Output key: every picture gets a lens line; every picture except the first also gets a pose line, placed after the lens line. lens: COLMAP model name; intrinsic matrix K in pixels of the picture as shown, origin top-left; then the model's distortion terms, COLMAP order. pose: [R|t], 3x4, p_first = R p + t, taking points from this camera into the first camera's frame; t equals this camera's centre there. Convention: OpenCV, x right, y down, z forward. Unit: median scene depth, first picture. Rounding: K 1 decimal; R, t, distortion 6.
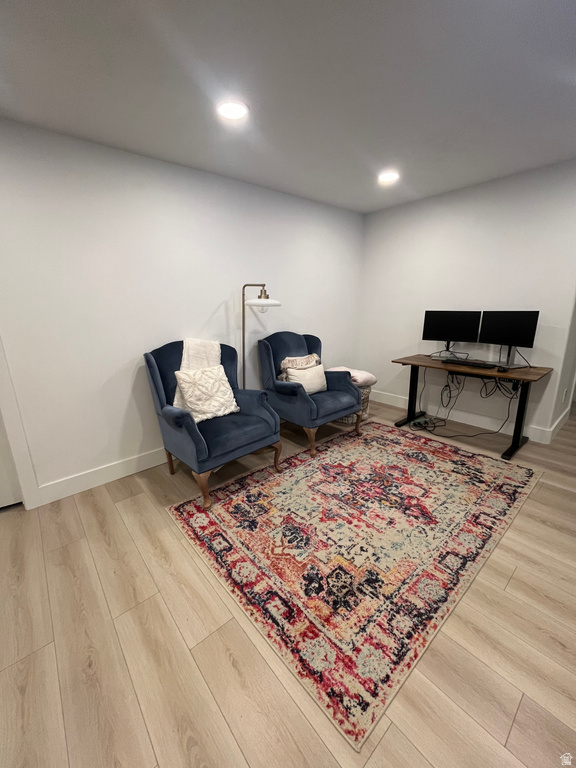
lens RADIAL K [[310.7, 0, 288.6], [0, 310.7, 385.6], [0, 0, 1]] dist [-0.002610, 0.000478]
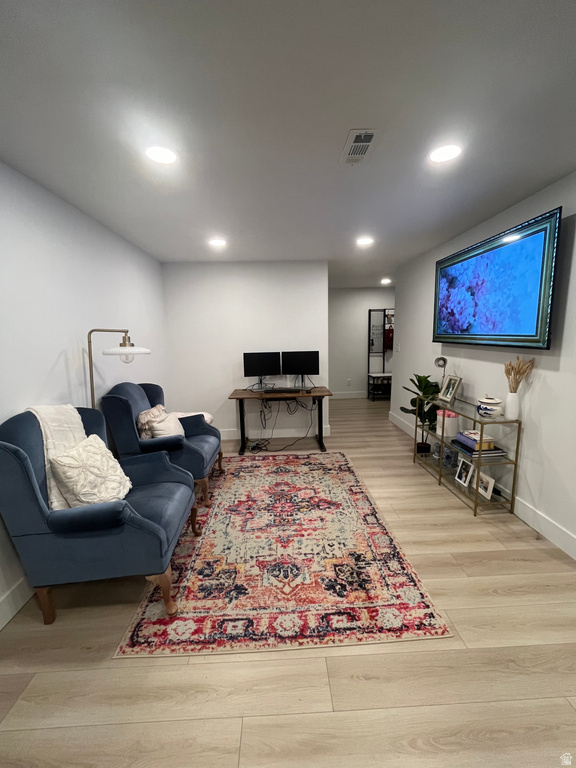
lens RADIAL K [[310.7, 0, 290.0], [0, 310.7, 385.0], [0, 0, 1]] dist [-0.002610, 0.000478]
pose [[0.622206, -0.115726, 0.774252, -0.594631], [0.209528, 0.977549, -0.022269, -0.082100], [-0.754292, 0.176084, 0.632485, 0.182295]]
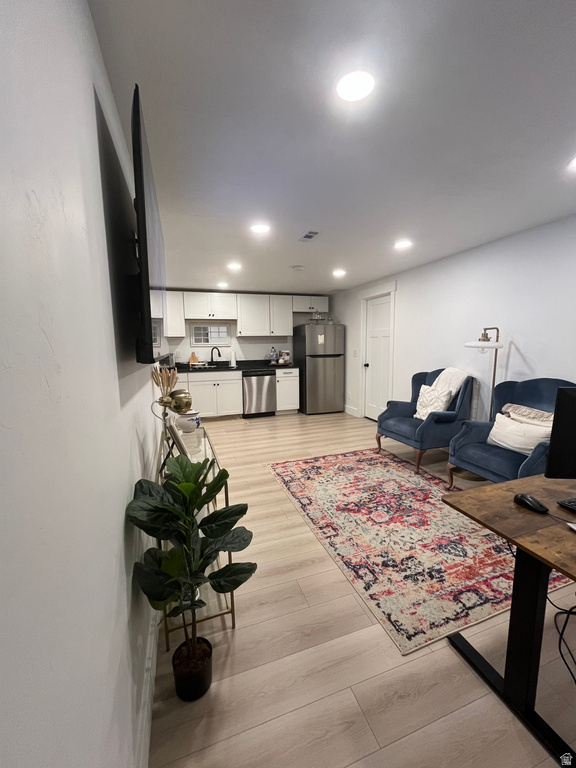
lens RADIAL K [[310.7, 0, 288.8], [0, 310.7, 382.2], [0, 0, 1]] dist [-0.002610, 0.000478]
pose [[-0.369613, 0.140916, -0.918438, 1.524190], [-0.215764, 0.948400, 0.232345, -0.313680], [0.903788, 0.284044, -0.320136, 0.965104]]
